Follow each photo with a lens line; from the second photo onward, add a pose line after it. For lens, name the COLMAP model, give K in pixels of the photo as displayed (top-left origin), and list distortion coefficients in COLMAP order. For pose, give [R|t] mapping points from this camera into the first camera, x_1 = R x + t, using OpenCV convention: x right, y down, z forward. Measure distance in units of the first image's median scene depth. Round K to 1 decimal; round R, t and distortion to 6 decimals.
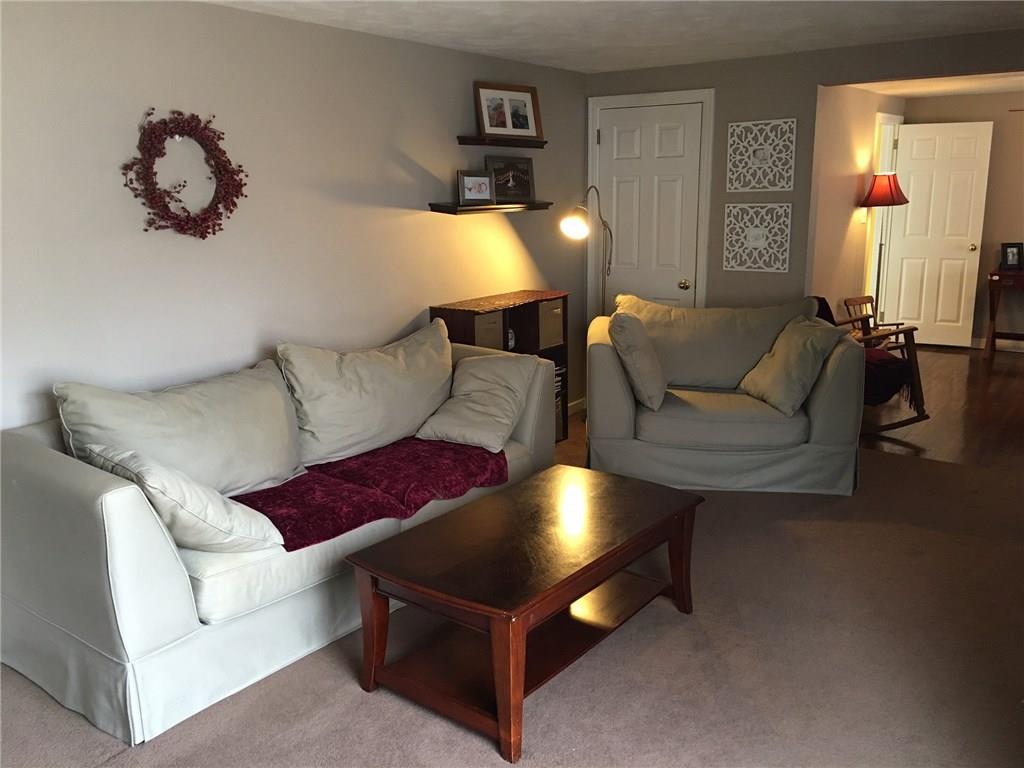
lens RADIAL K [[863.6, 0, 514.1], [0, 863.6, 383.8], [0, 0, 1]] dist [0.054556, -0.060118]
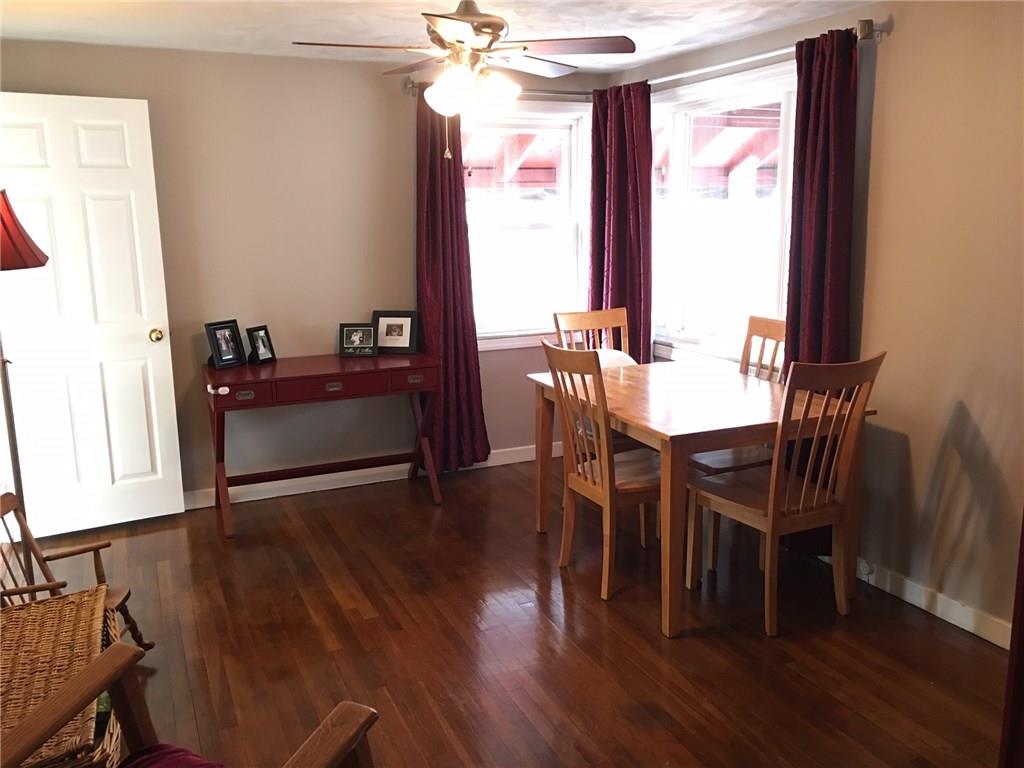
lens RADIAL K [[863.6, 0, 512.6], [0, 863.6, 376.3], [0, 0, 1]] dist [0.054556, -0.060118]
pose [[0.493145, -0.156841, 0.855692, 0.172878], [0.189559, 0.979352, 0.070261, -0.127514], [-0.849044, 0.127555, 0.512693, 0.545114]]
